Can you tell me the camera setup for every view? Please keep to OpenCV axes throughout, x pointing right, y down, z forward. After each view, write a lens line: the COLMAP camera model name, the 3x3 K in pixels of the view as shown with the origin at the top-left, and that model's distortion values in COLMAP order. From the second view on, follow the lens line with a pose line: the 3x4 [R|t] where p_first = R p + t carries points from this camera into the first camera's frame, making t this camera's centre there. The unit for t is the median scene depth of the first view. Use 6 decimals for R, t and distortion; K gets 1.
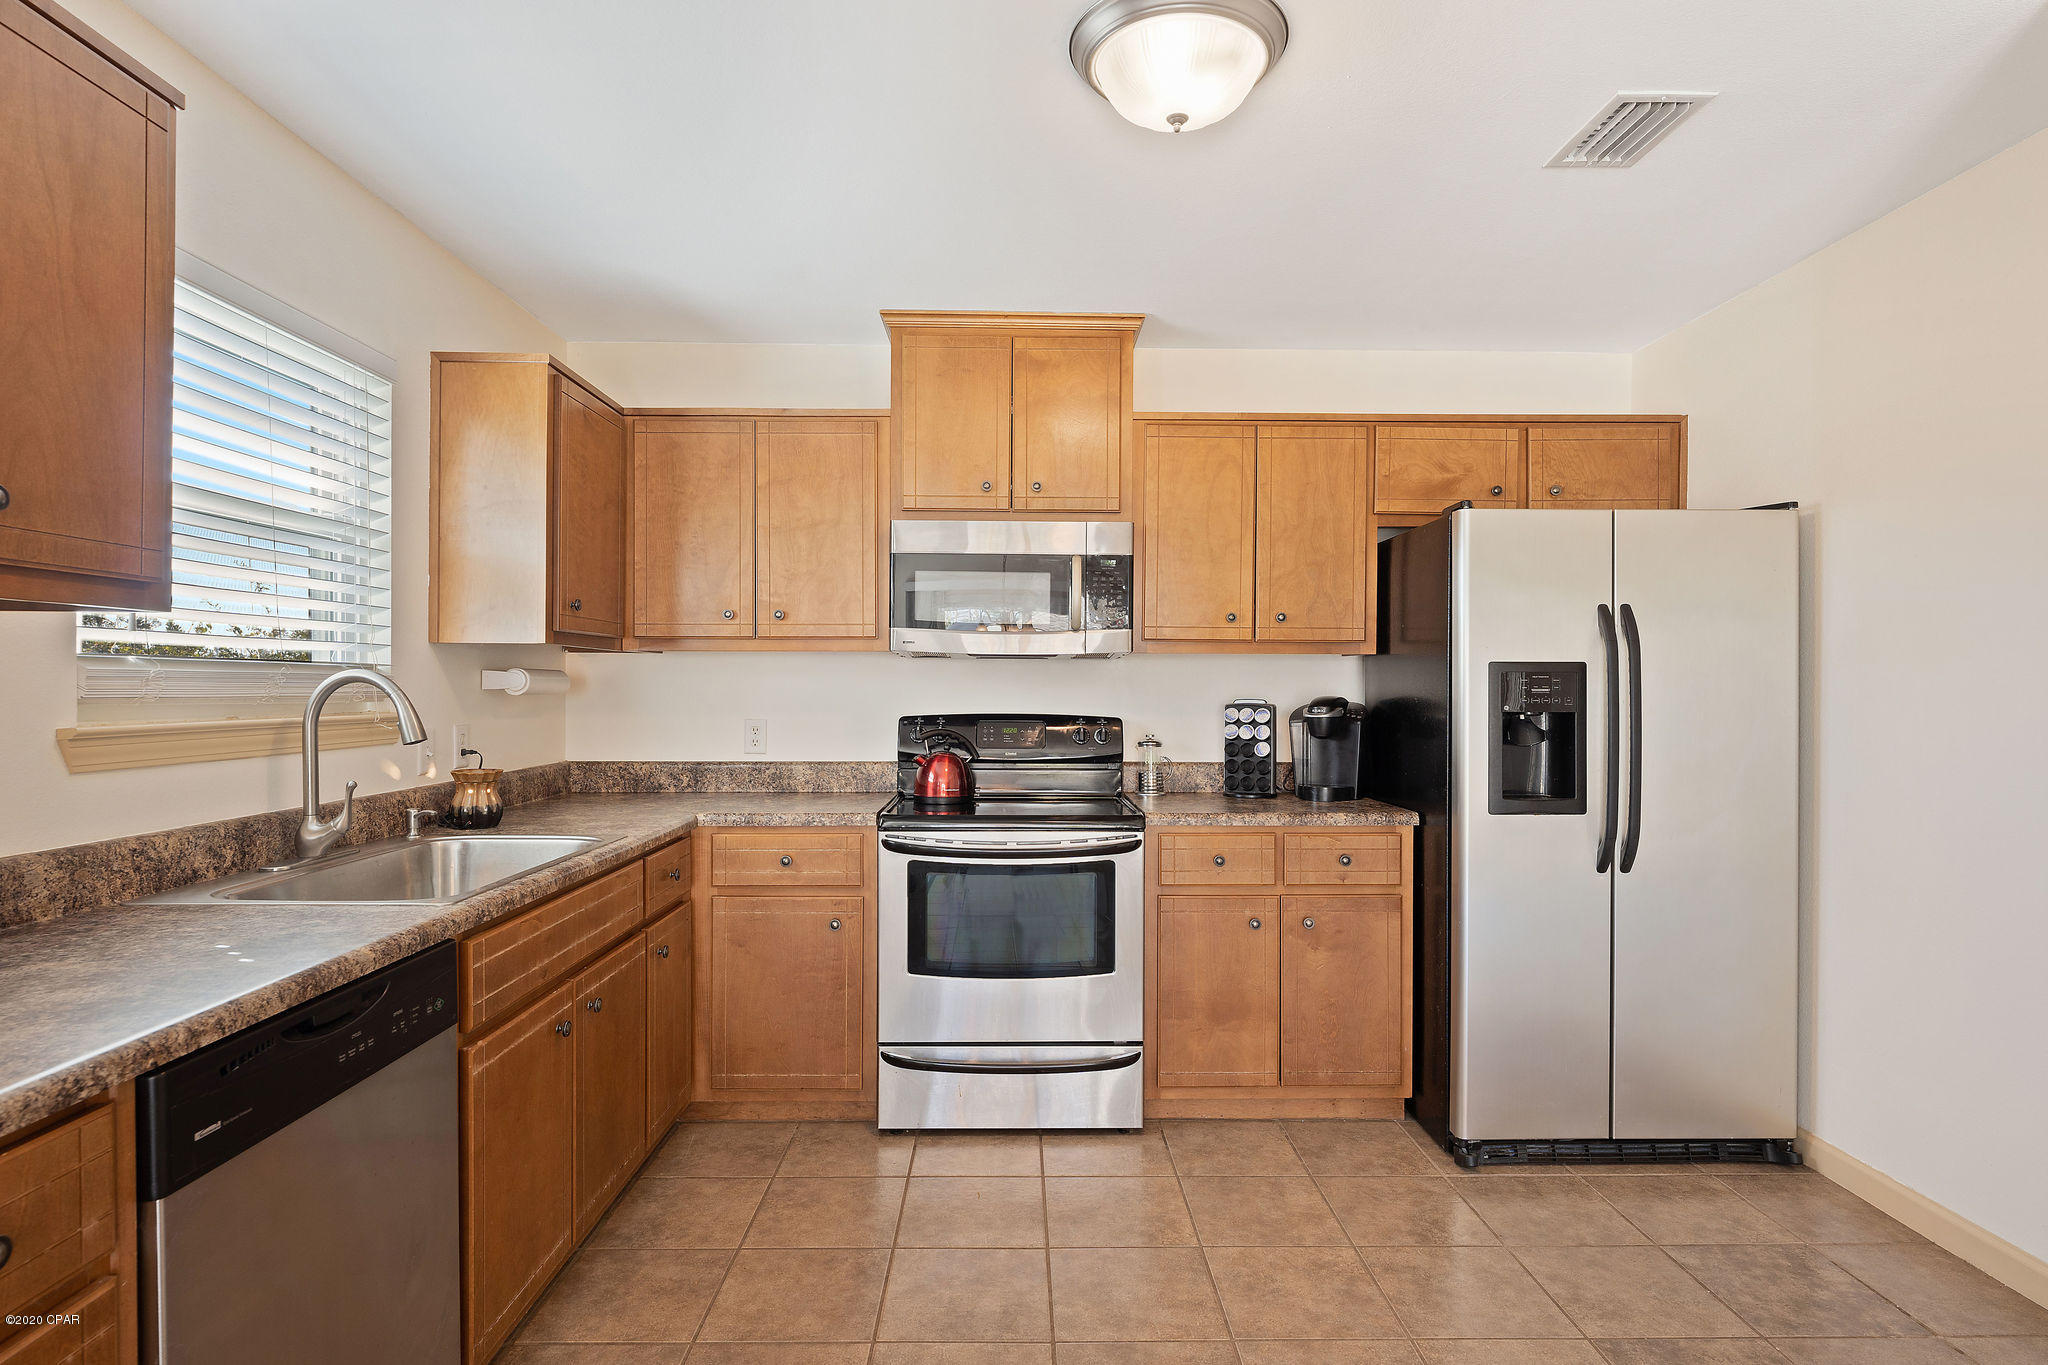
lens RADIAL K [[1067.2, 0, 1025.2], [0, 1067.2, 690.7], [0, 0, 1]] dist [-0.002650, -0.000749]
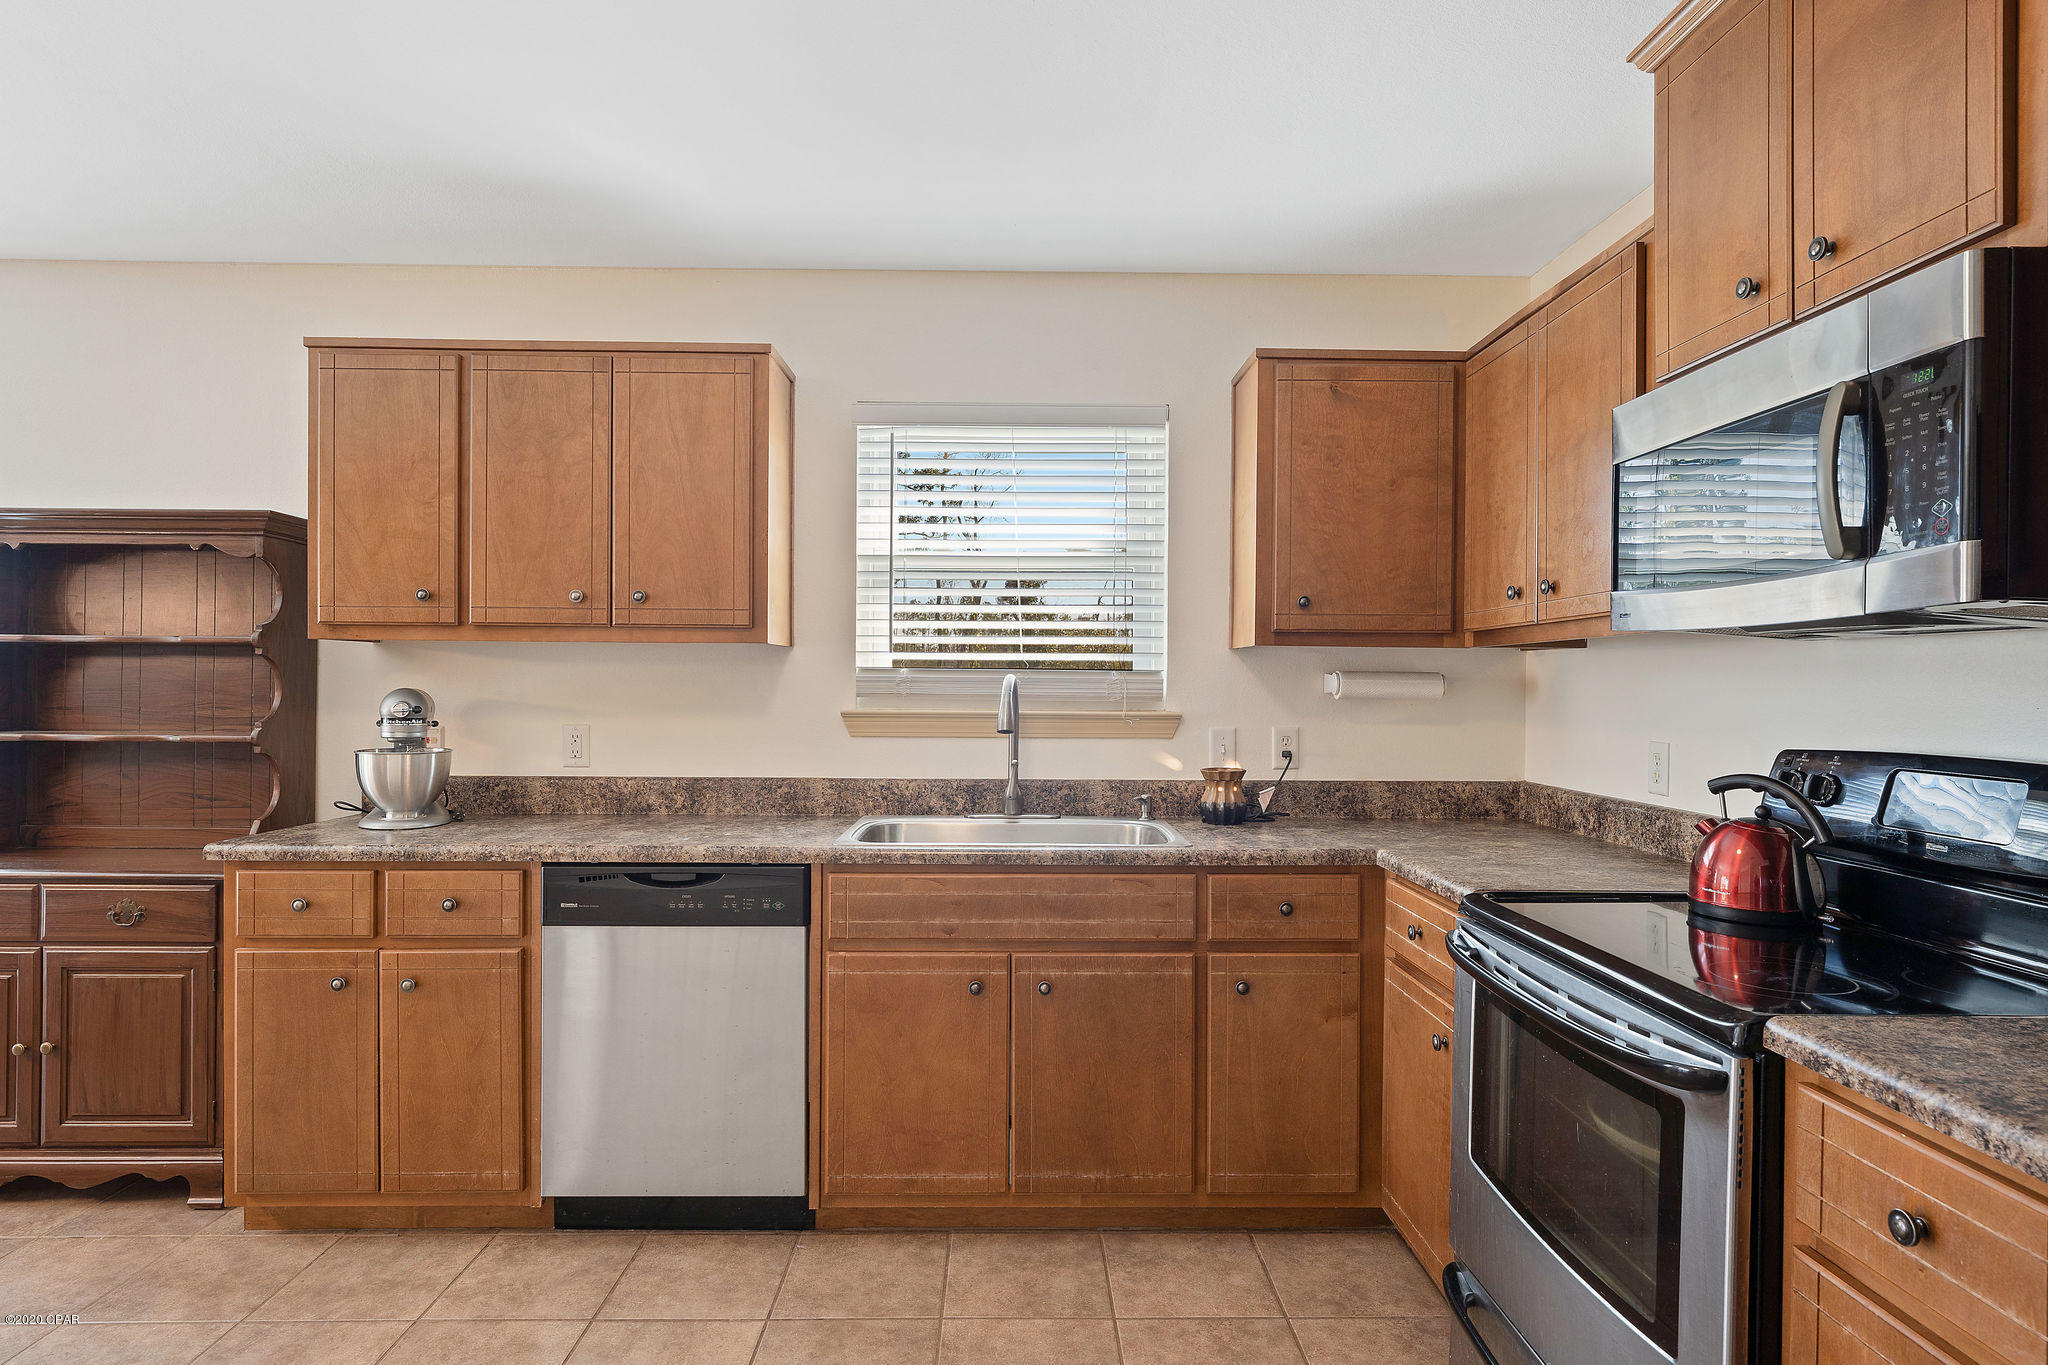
lens RADIAL K [[1107.4, 0, 1026.2], [0, 1107.4, 689.3], [0, 0, 1]] dist [0.002681, -0.002253]
pose [[0.002076, 0.002583, -0.999995, 0.528768], [-0.011329, 0.999933, 0.002559, -0.004053], [0.999934, 0.011323, 0.002105, 0.738062]]
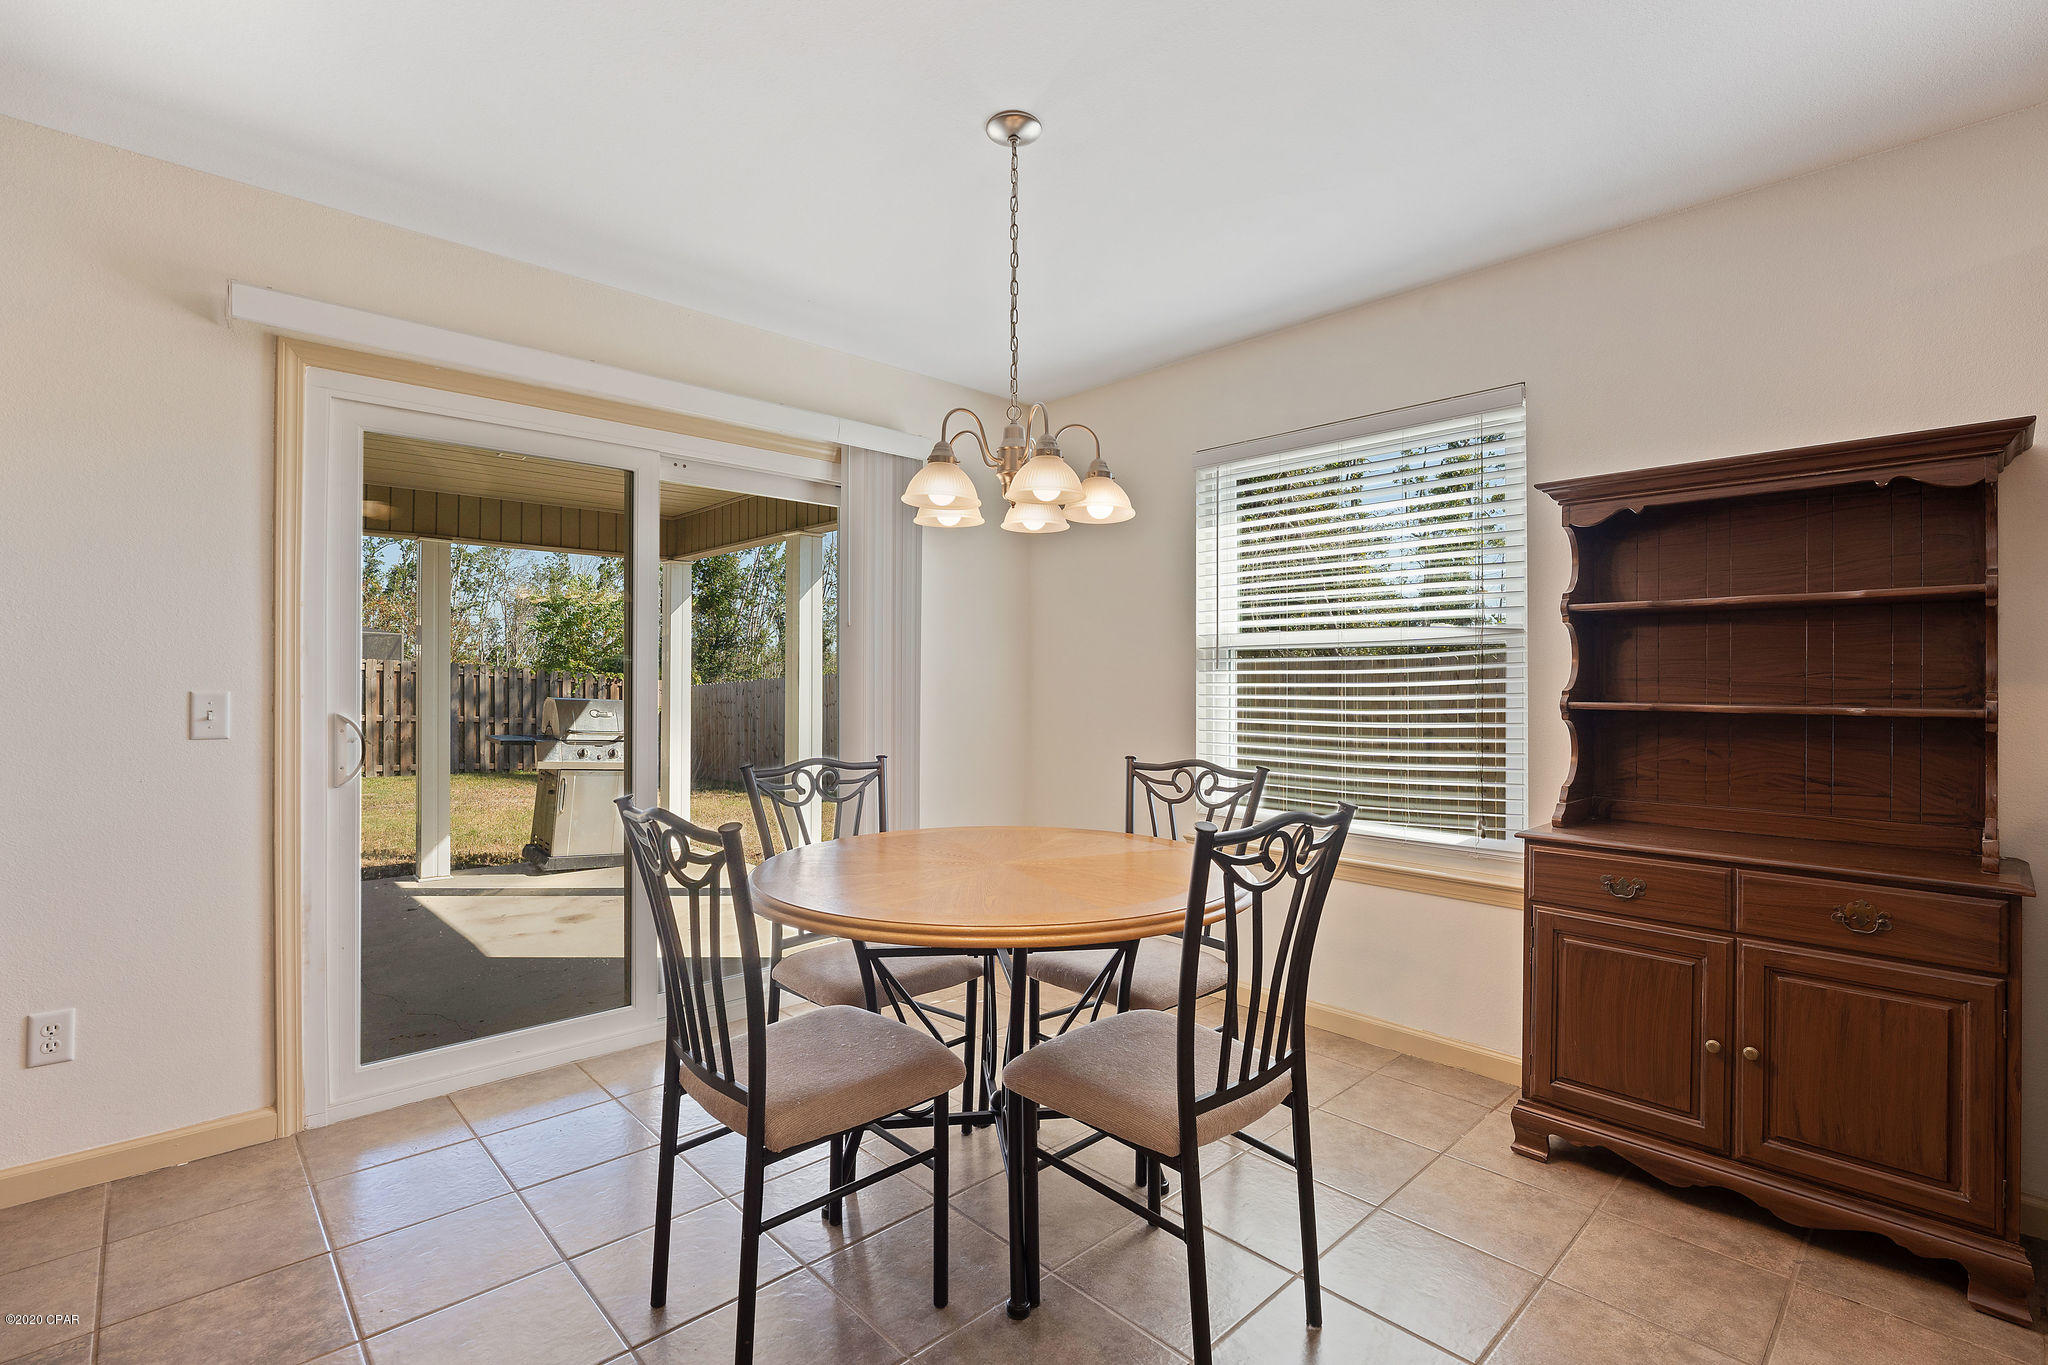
lens RADIAL K [[927.5, 0, 1035.9], [0, 927.5, 680.2], [0, 0, 1]] dist [-0.014562, 0.000954]
pose [[-0.730060, -0.002619, -0.683378, 0.464862], [-0.005859, 0.999980, 0.002427, 0.028061], [0.683358, 0.005776, -0.730061, 0.085188]]
